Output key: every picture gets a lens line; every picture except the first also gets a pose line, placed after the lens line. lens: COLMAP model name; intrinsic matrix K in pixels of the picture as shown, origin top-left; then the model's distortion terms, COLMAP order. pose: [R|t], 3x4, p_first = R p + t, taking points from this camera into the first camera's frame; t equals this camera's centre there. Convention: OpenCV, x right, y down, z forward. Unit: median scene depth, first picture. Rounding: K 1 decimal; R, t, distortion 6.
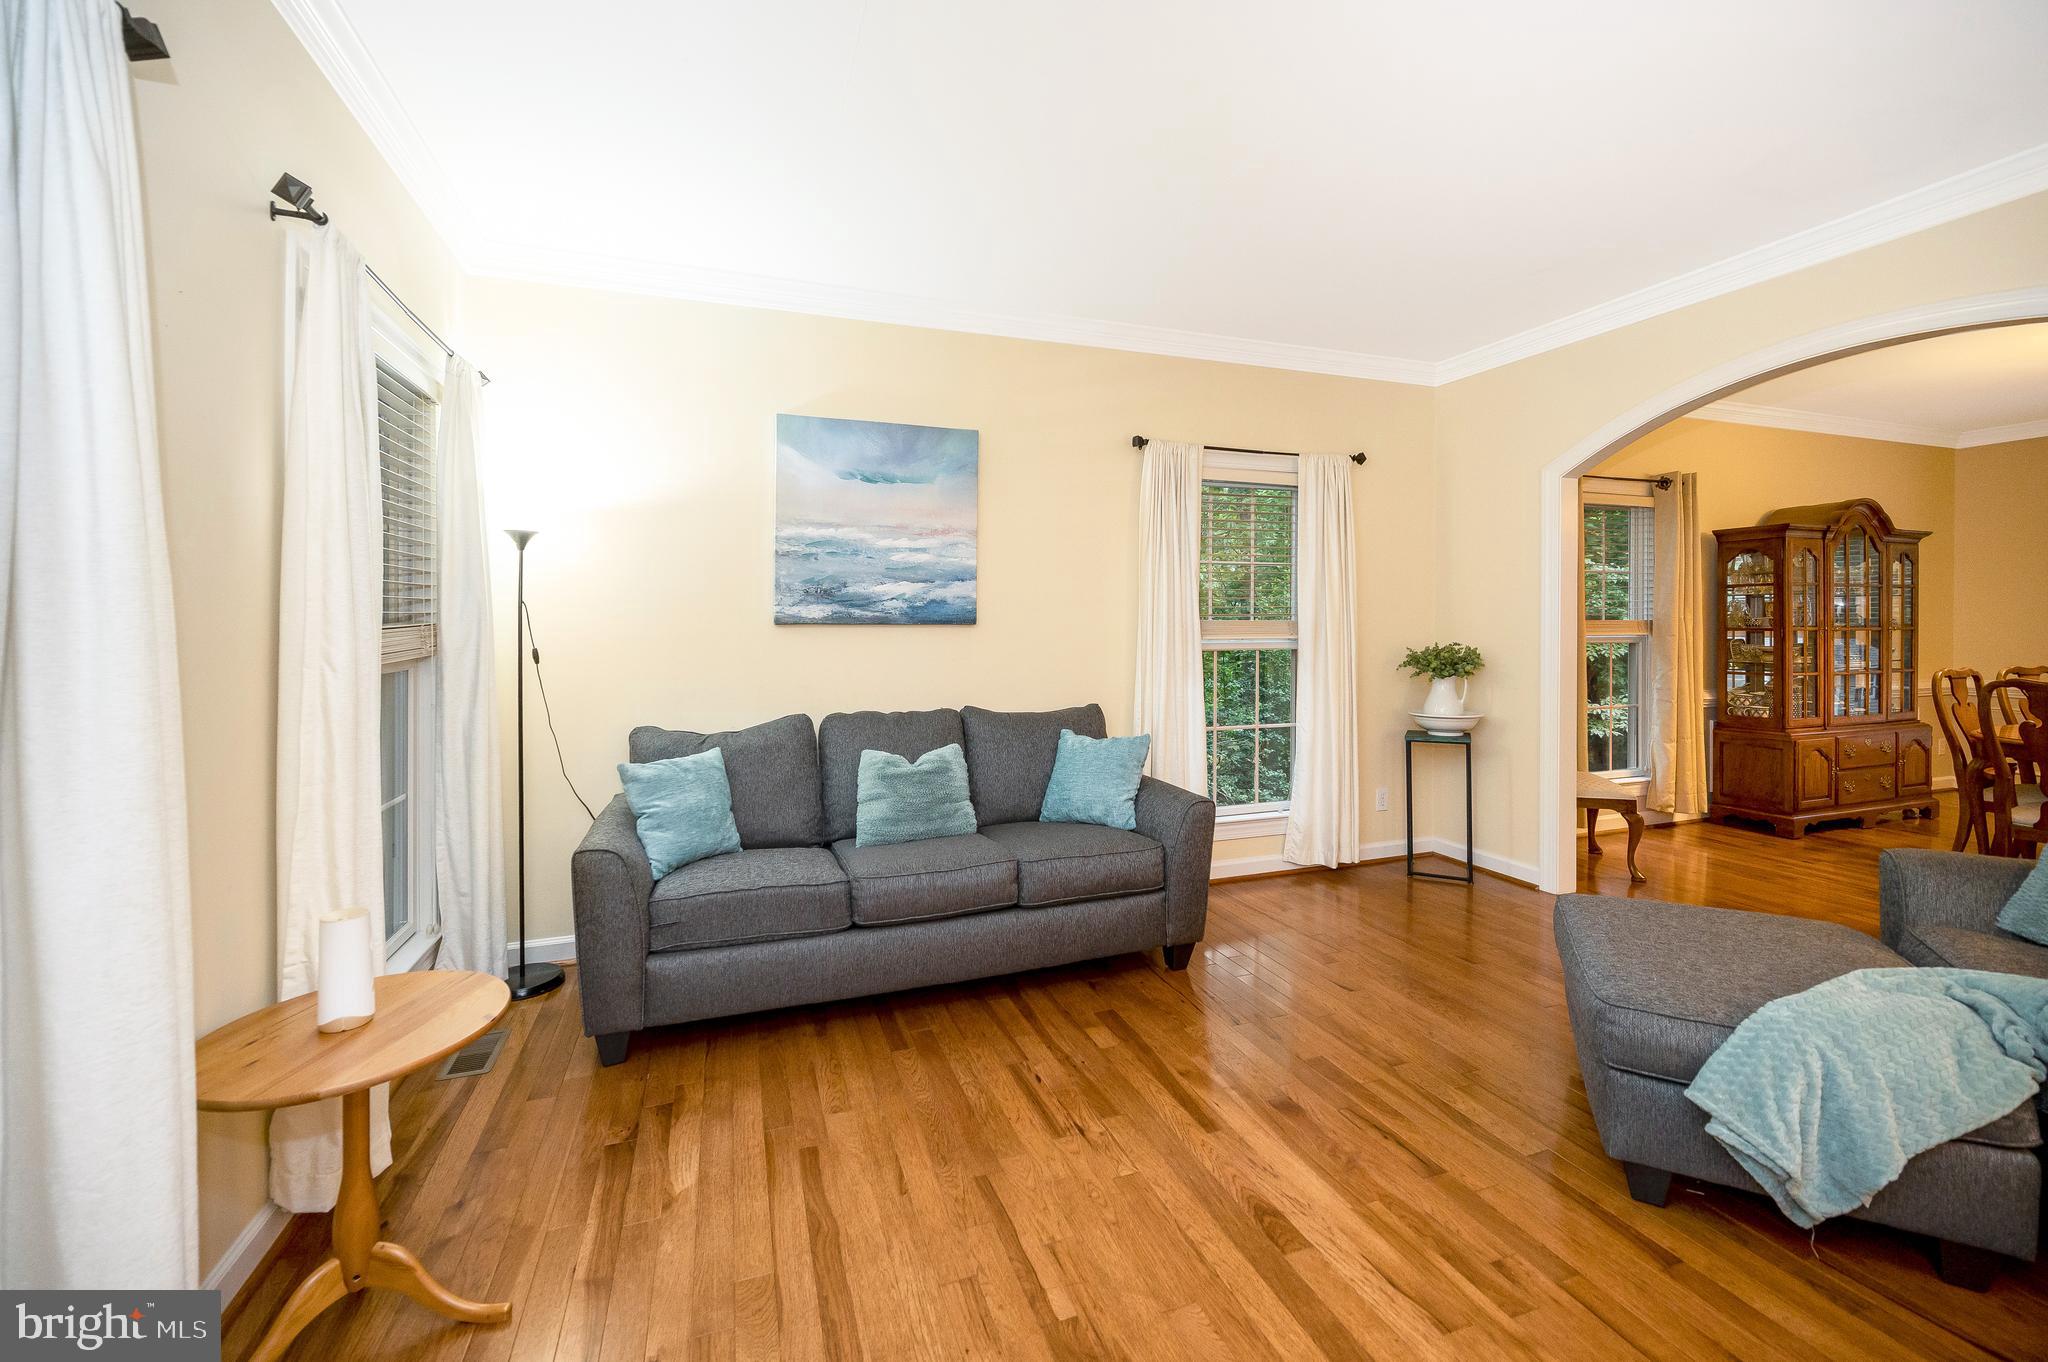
lens RADIAL K [[822.9, 0, 1023.5], [0, 822.9, 637.5], [0, 0, 1]] dist [-0.003125, 0.000383]
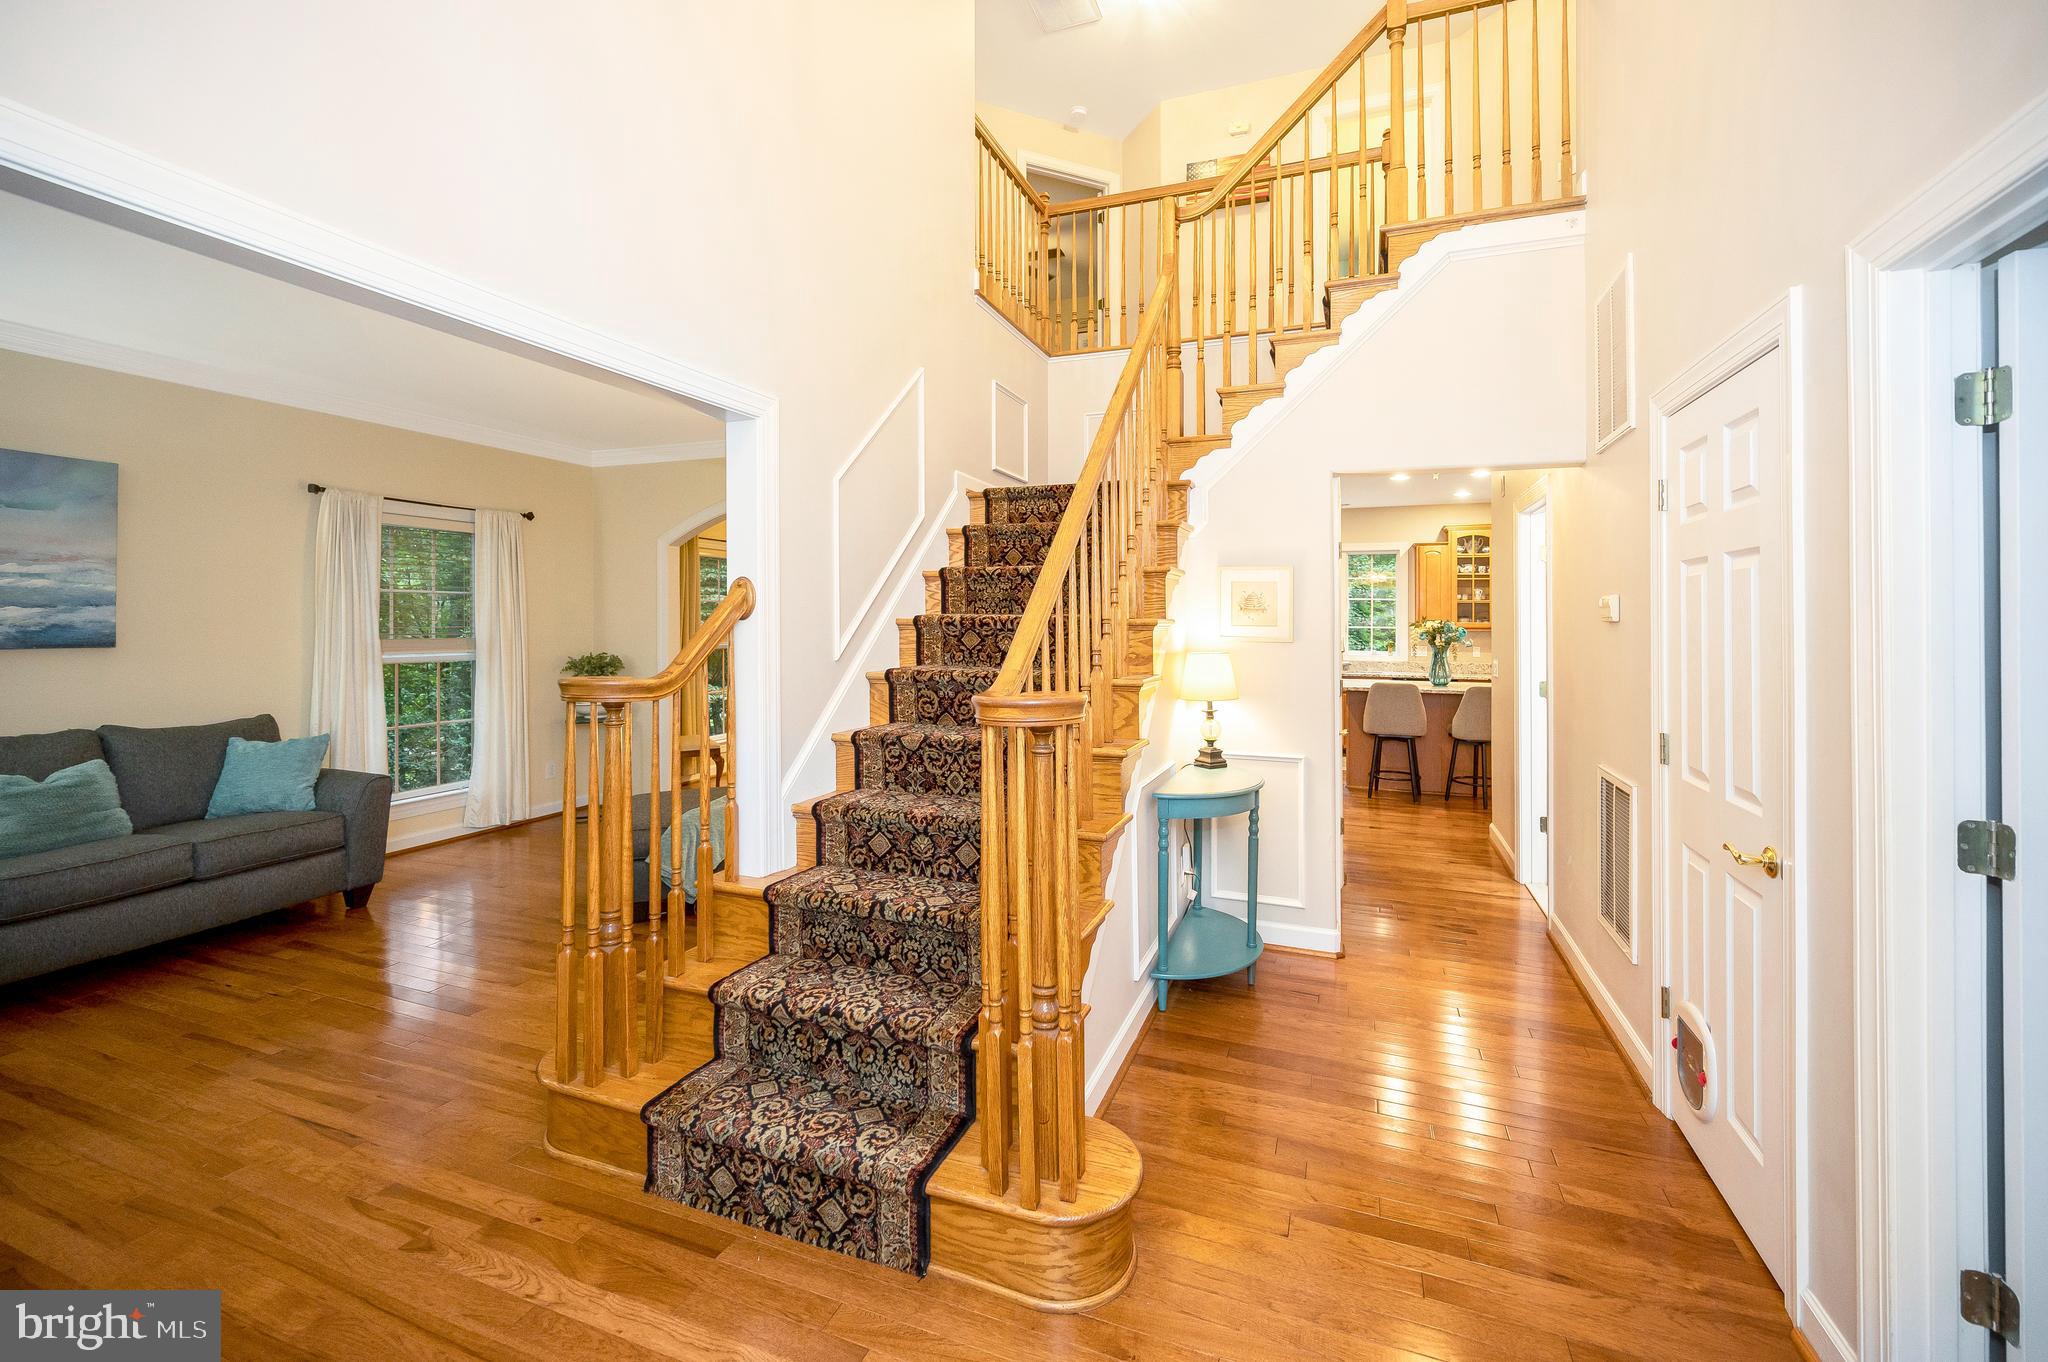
lens RADIAL K [[822.9, 0, 1025.3], [0, 822.9, 630.1], [0, 0, 1]] dist [-0.003125, 0.000383]
pose [[0.648856, -0.002251, 0.760908, -0.109083], [0.008080, 0.999960, -0.003932, -0.026464], [-0.760868, 0.008699, 0.648848, -0.616010]]
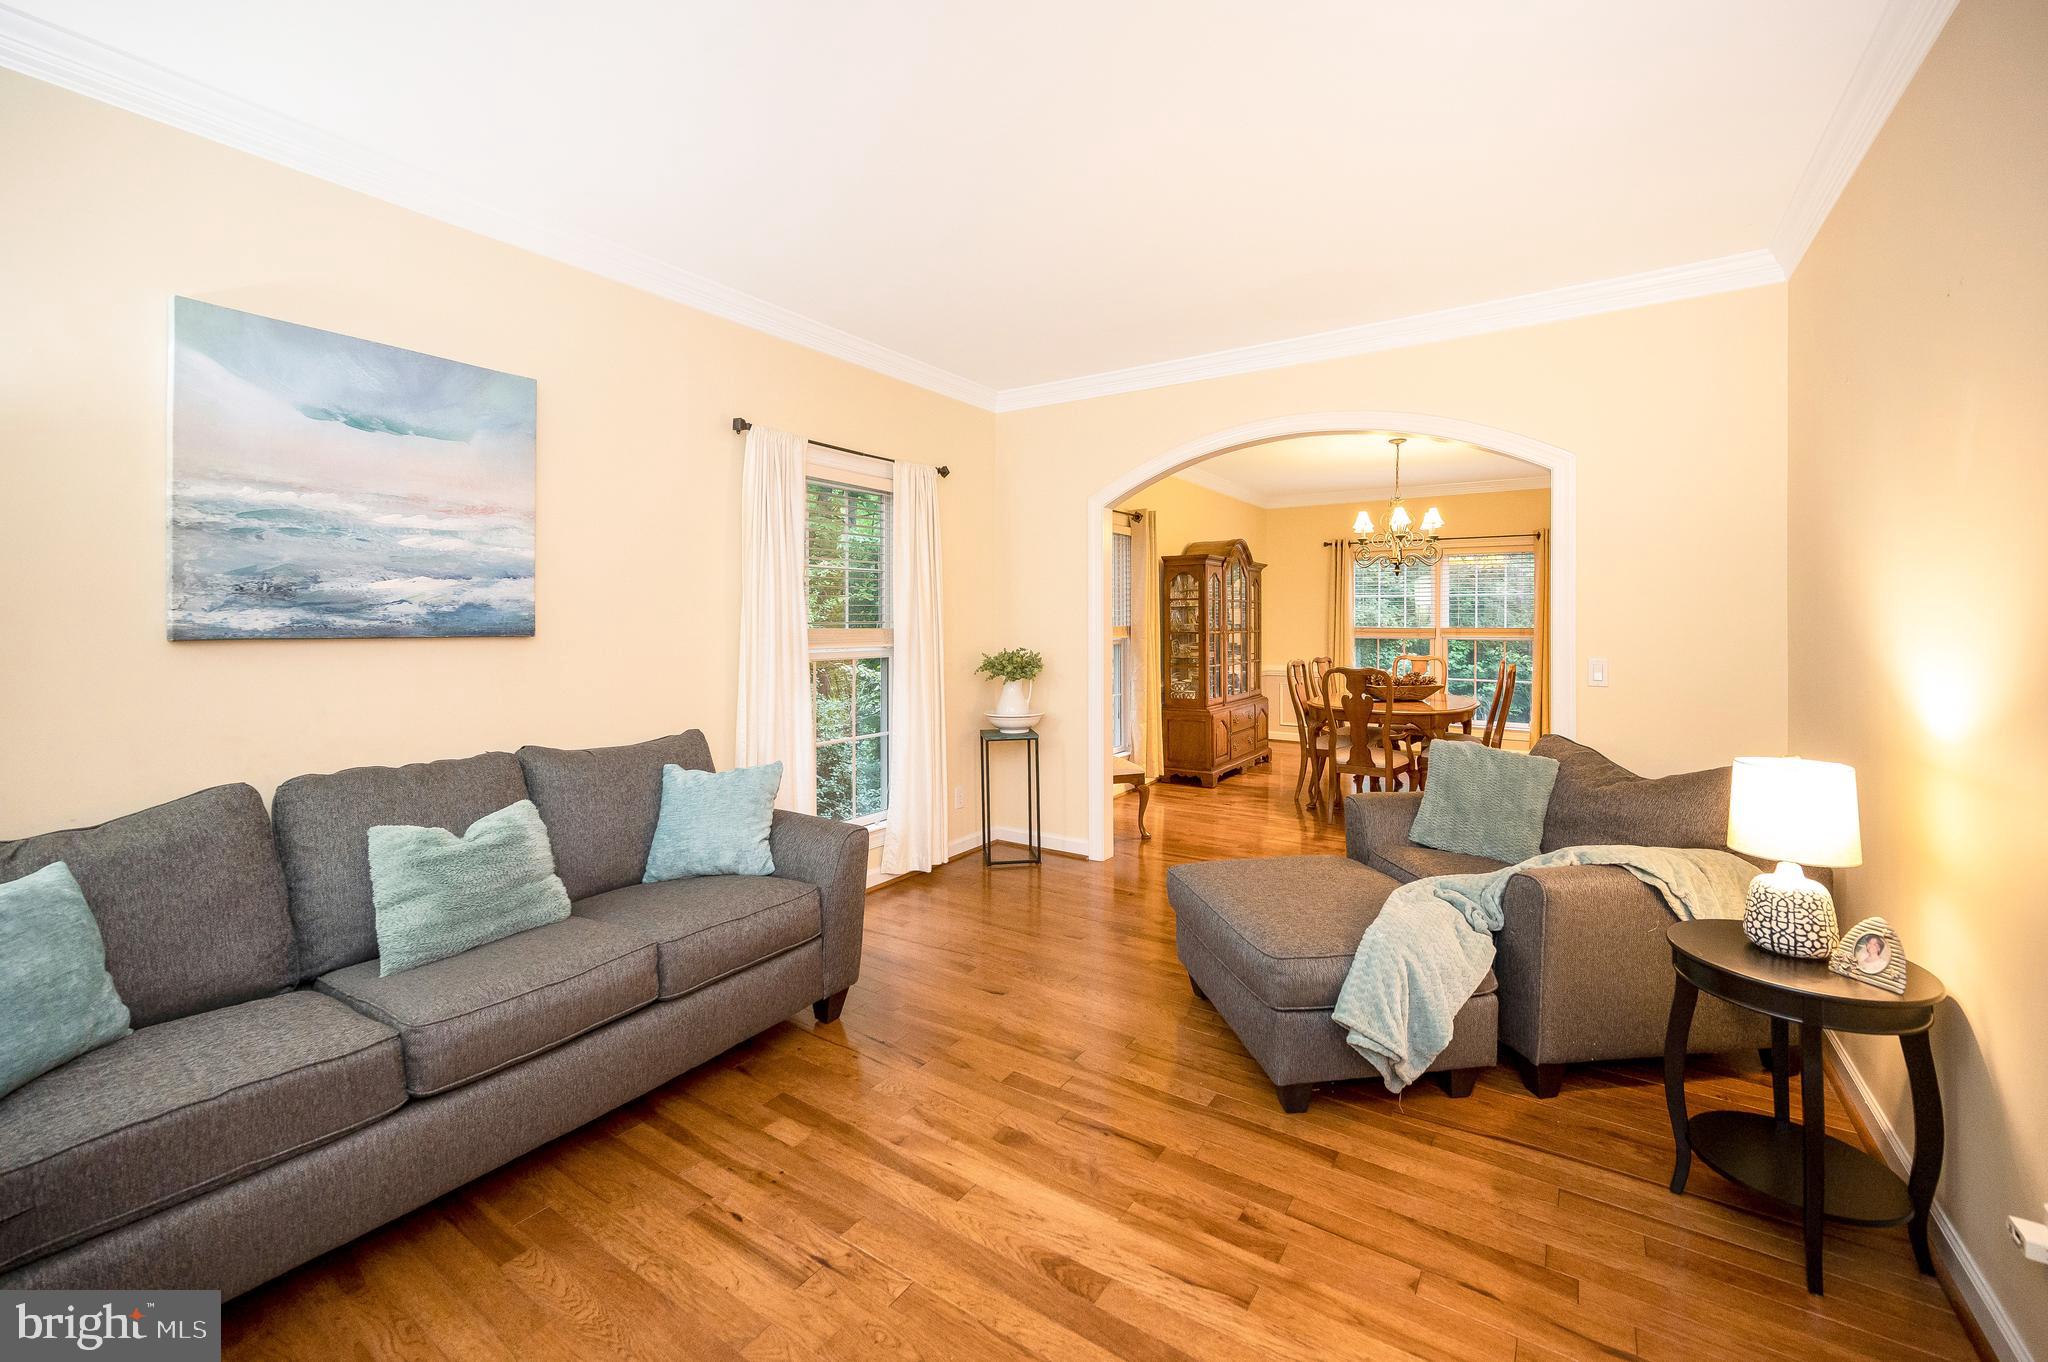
lens RADIAL K [[822.9, 0, 1036.3], [0, 822.9, 634.9], [0, 0, 1]] dist [-0.003125, 0.000383]
pose [[0.802068, -0.006929, 0.597192, -0.150568], [0.007423, 0.999971, 0.001633, -0.016535], [-0.597186, 0.003123, 0.802097, 0.130325]]
